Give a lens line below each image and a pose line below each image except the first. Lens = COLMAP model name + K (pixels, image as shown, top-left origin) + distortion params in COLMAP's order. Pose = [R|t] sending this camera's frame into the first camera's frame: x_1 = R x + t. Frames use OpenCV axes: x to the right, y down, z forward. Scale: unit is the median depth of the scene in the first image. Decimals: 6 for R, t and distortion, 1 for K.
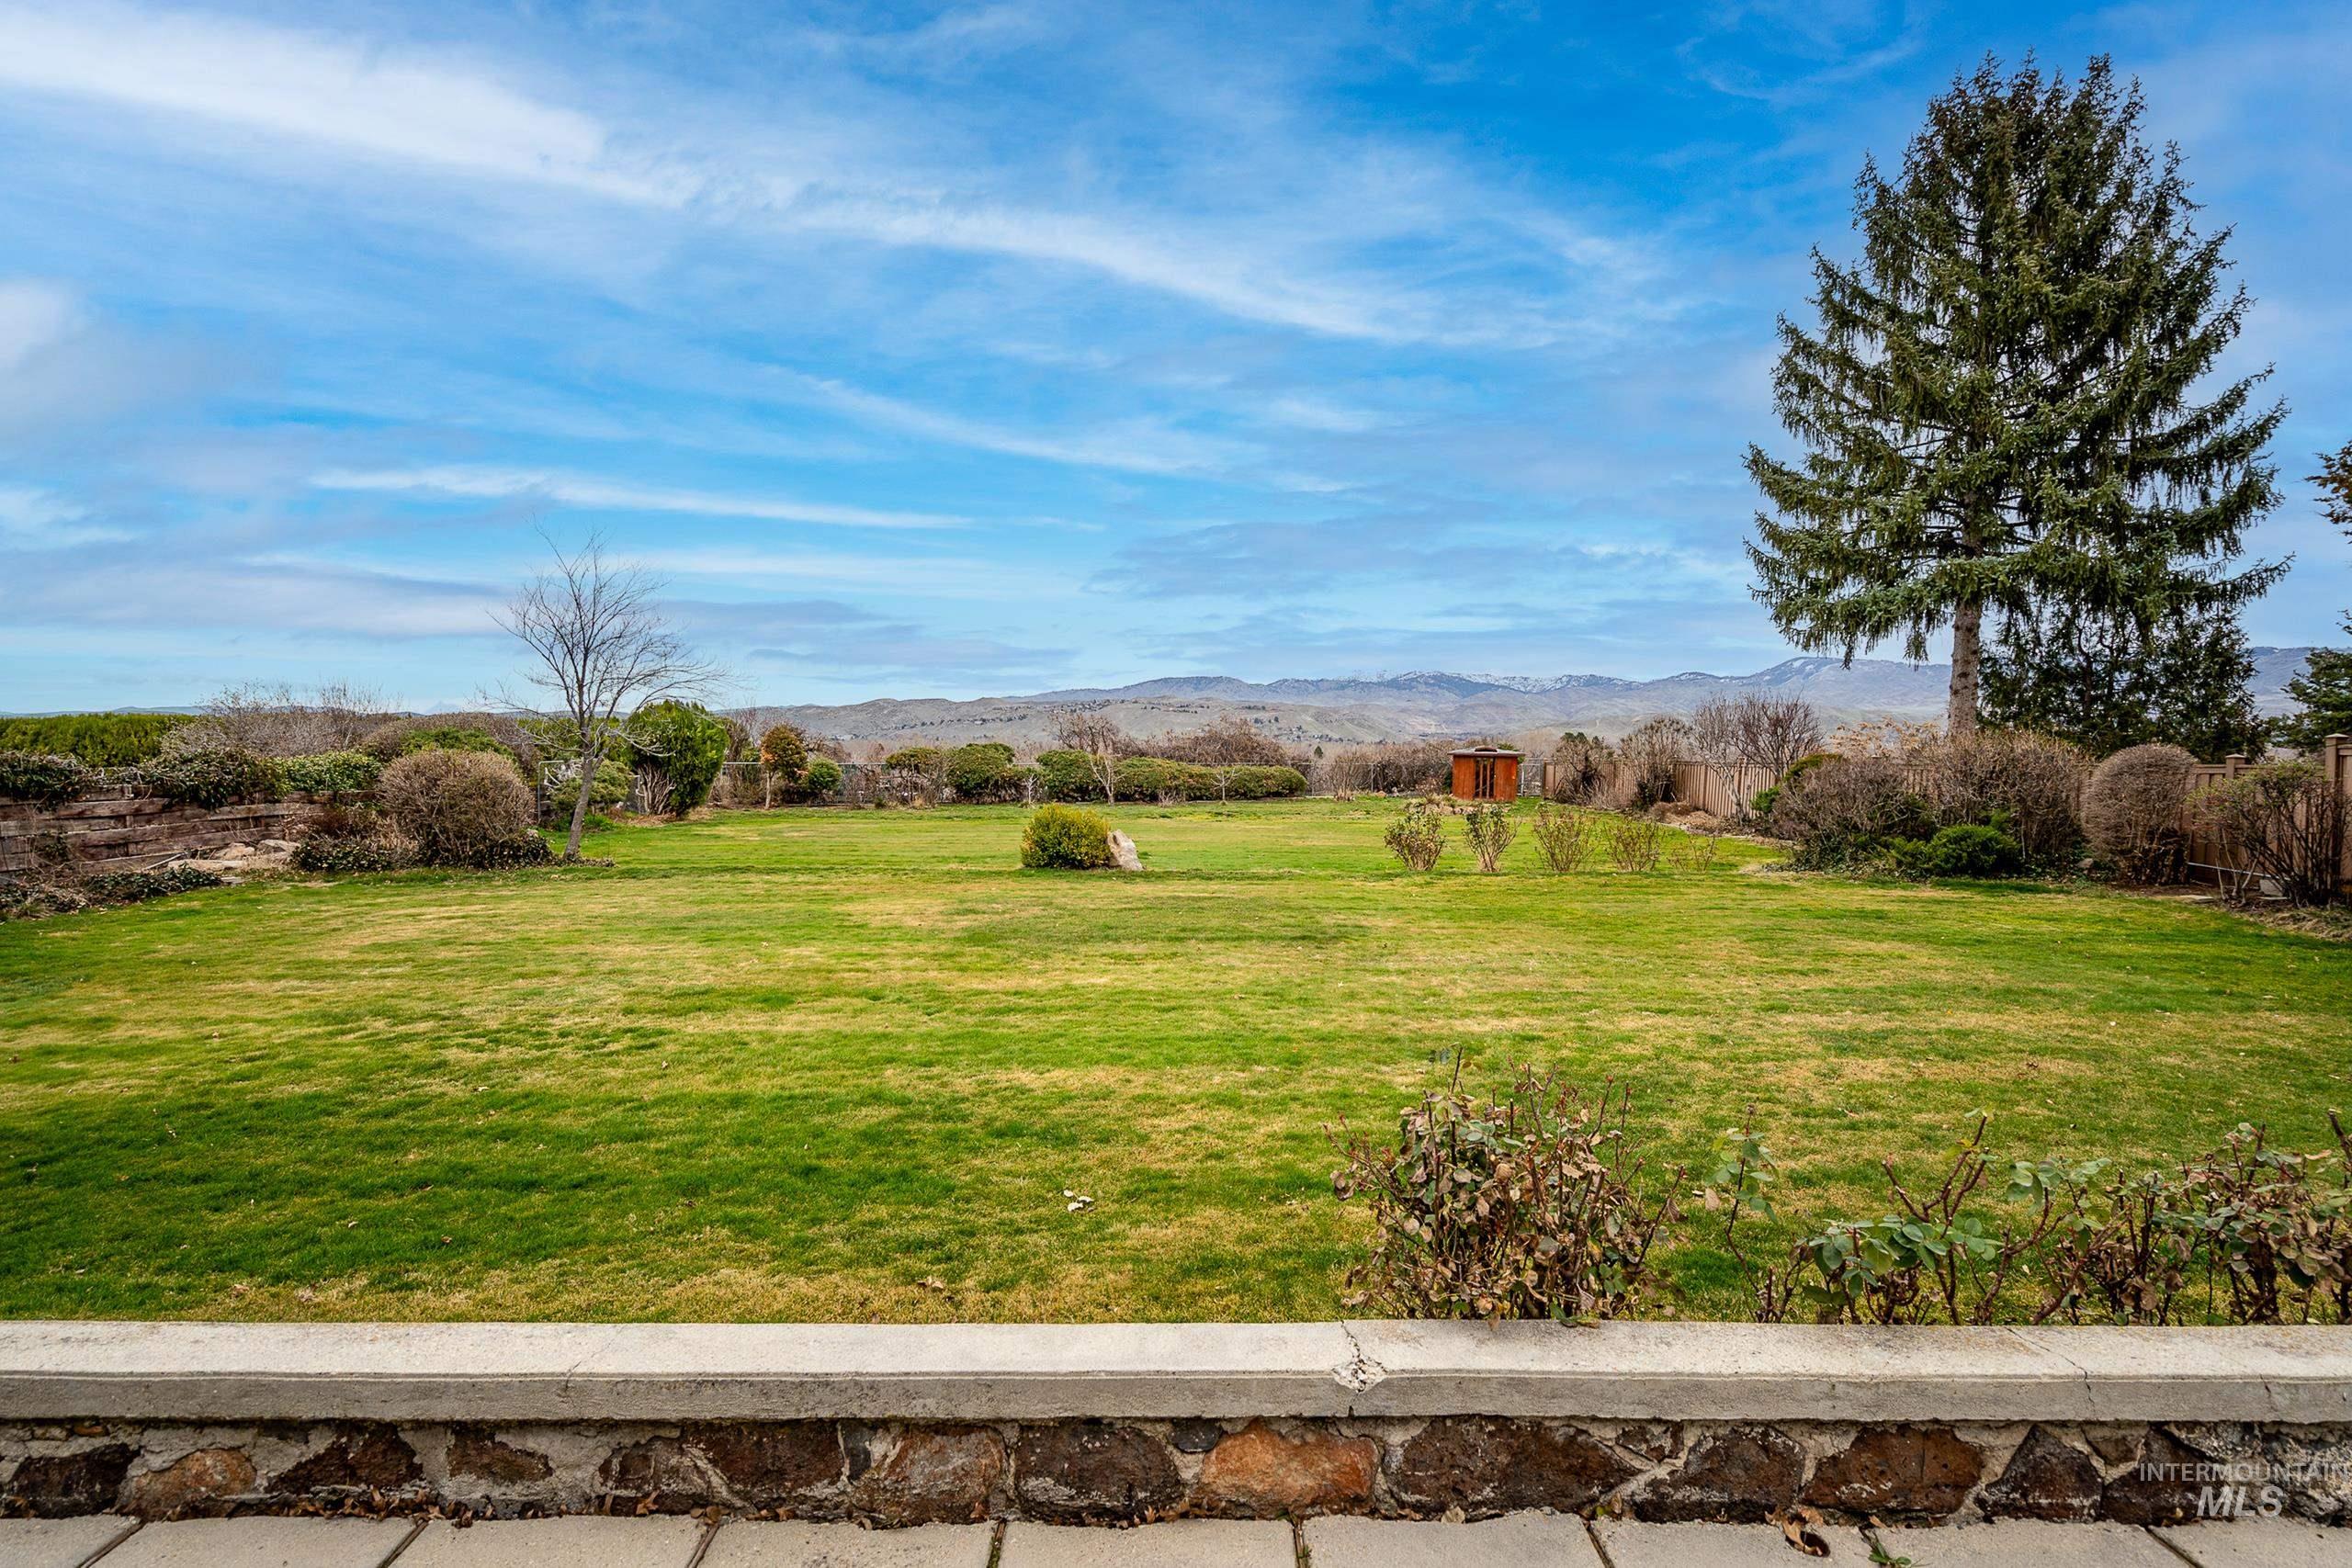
lens RADIAL K [[1087.1, 0, 1176.0], [0, 1087.1, 784.0], [0, 0, 1]] dist [0.001913, 0.000745]
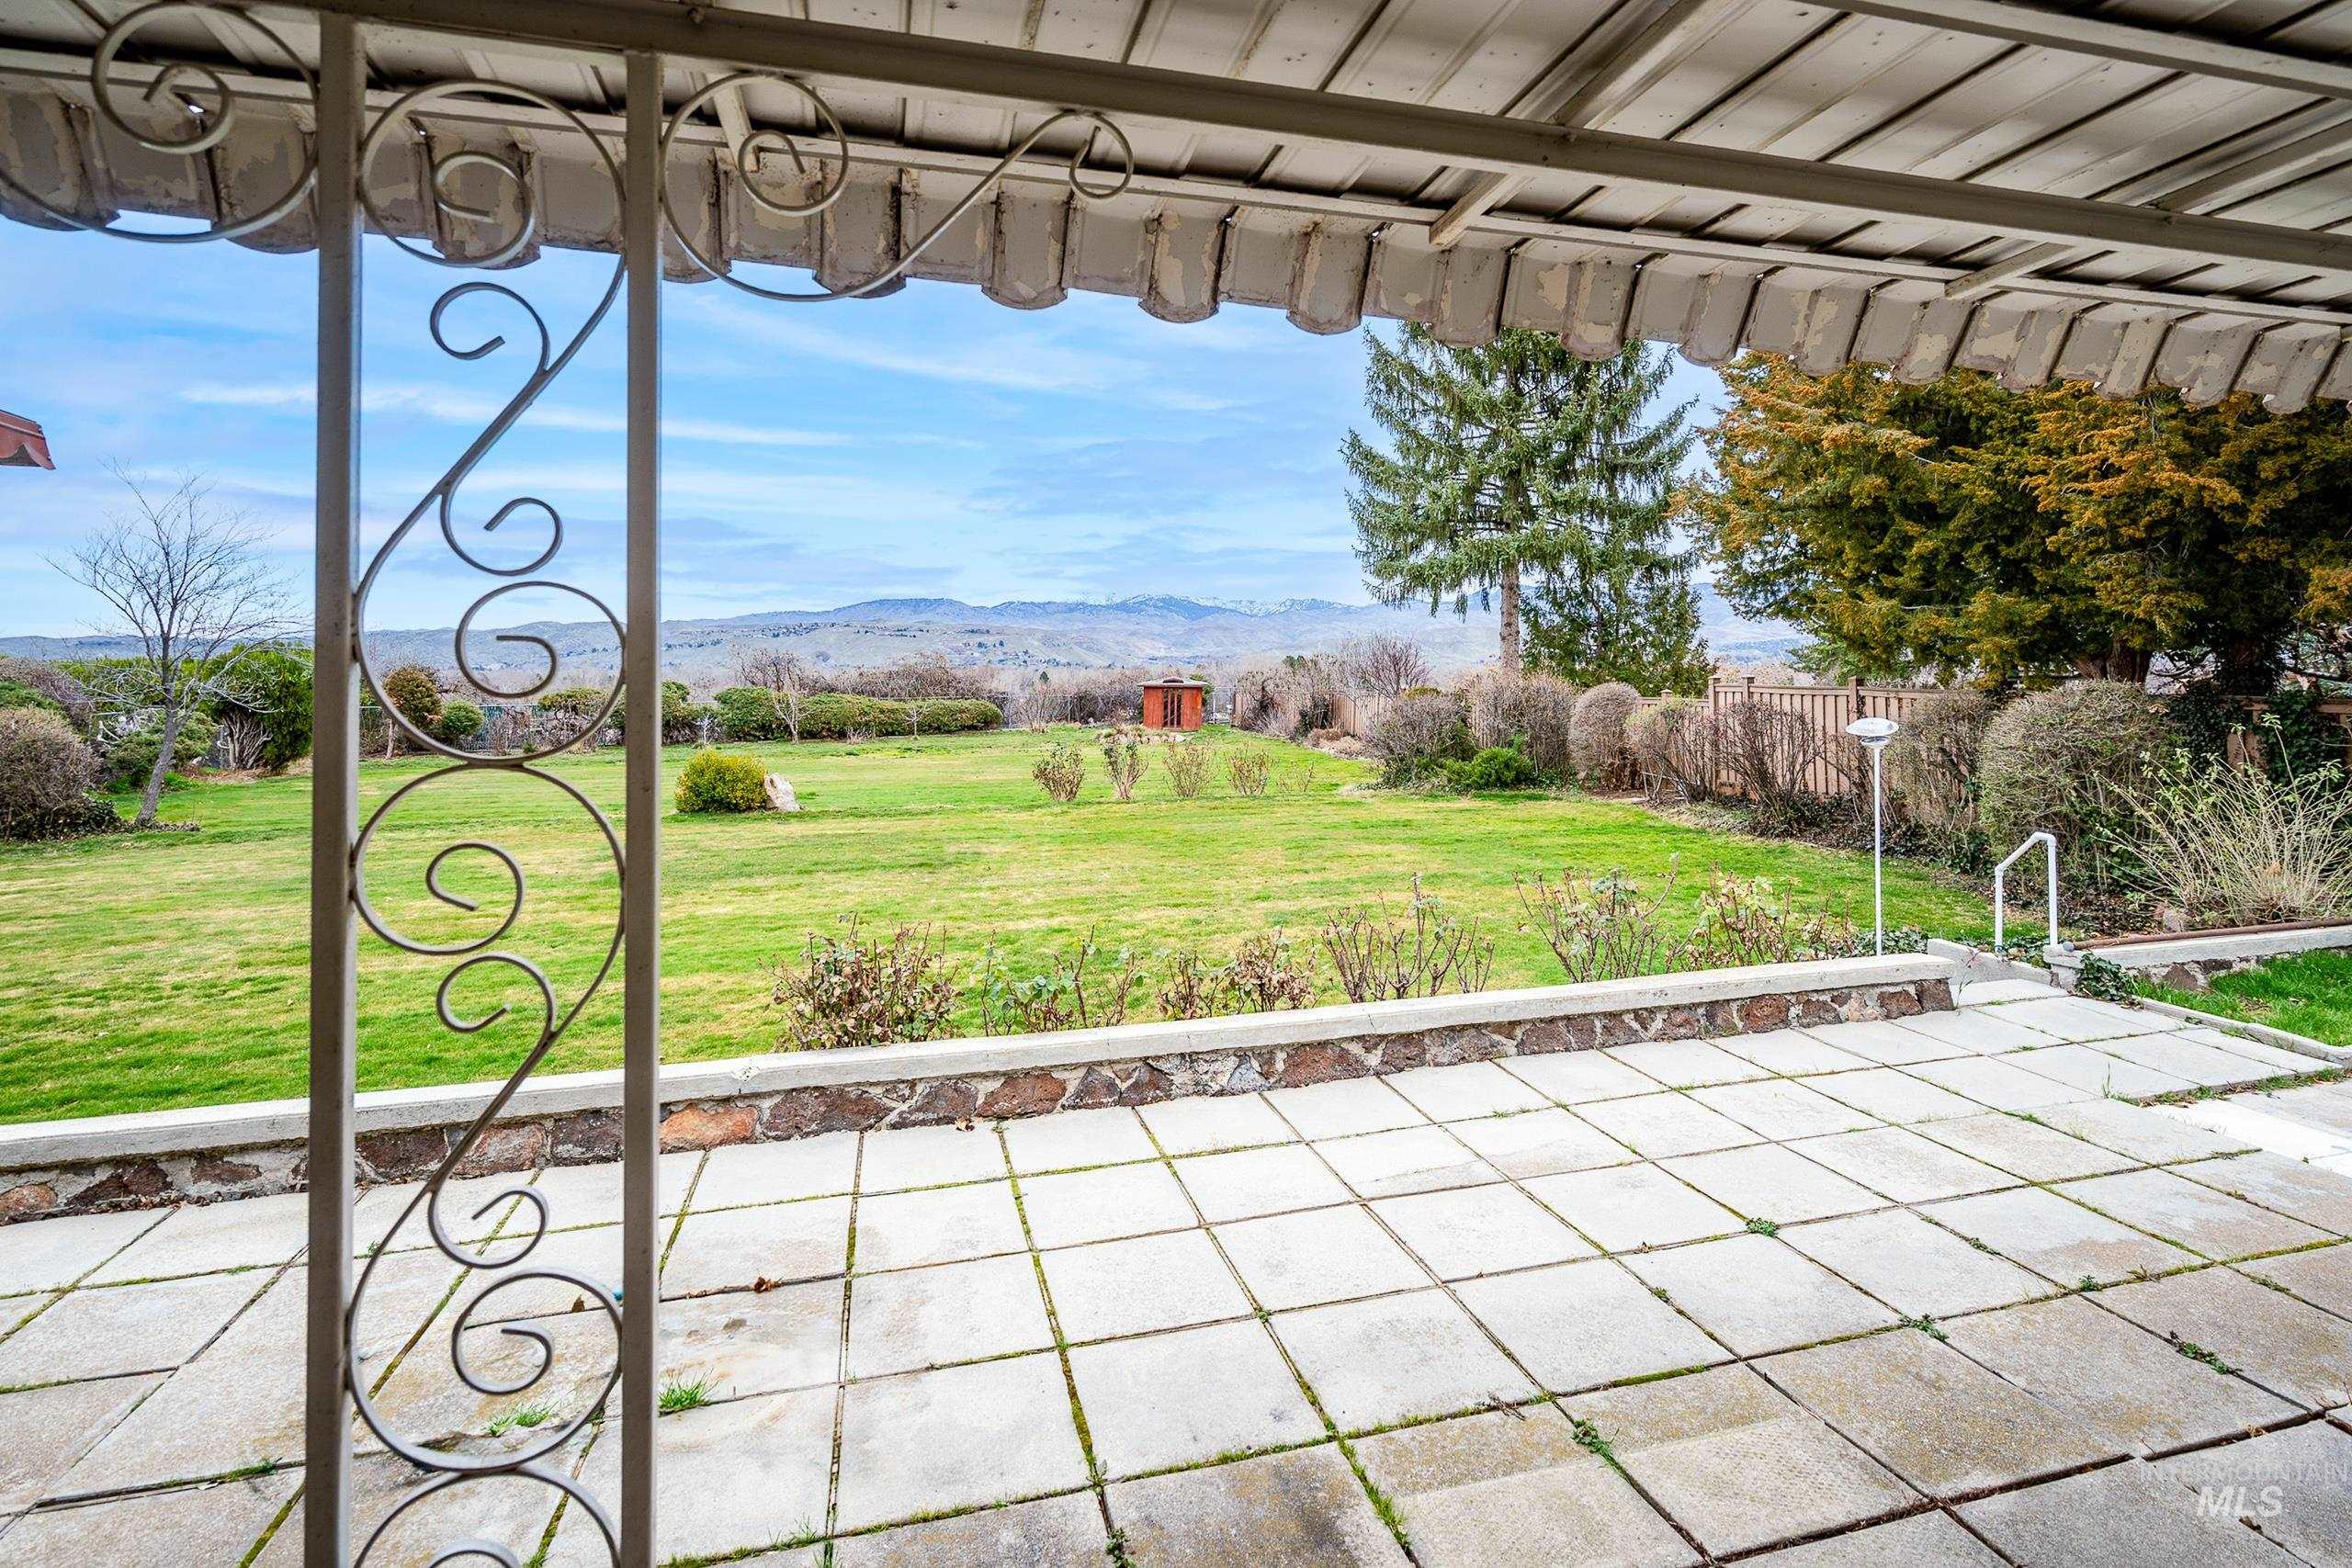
lens RADIAL K [[1095.5, 0, 1176.8], [0, 1095.5, 650.1], [0, 0, 1]] dist [0.007419, -0.000435]
pose [[0.965734, -0.002358, 0.259524, 0.052910], [0.017270, 0.998326, -0.055194, -0.013320], [-0.258959, 0.057785, 0.964158, -0.152176]]
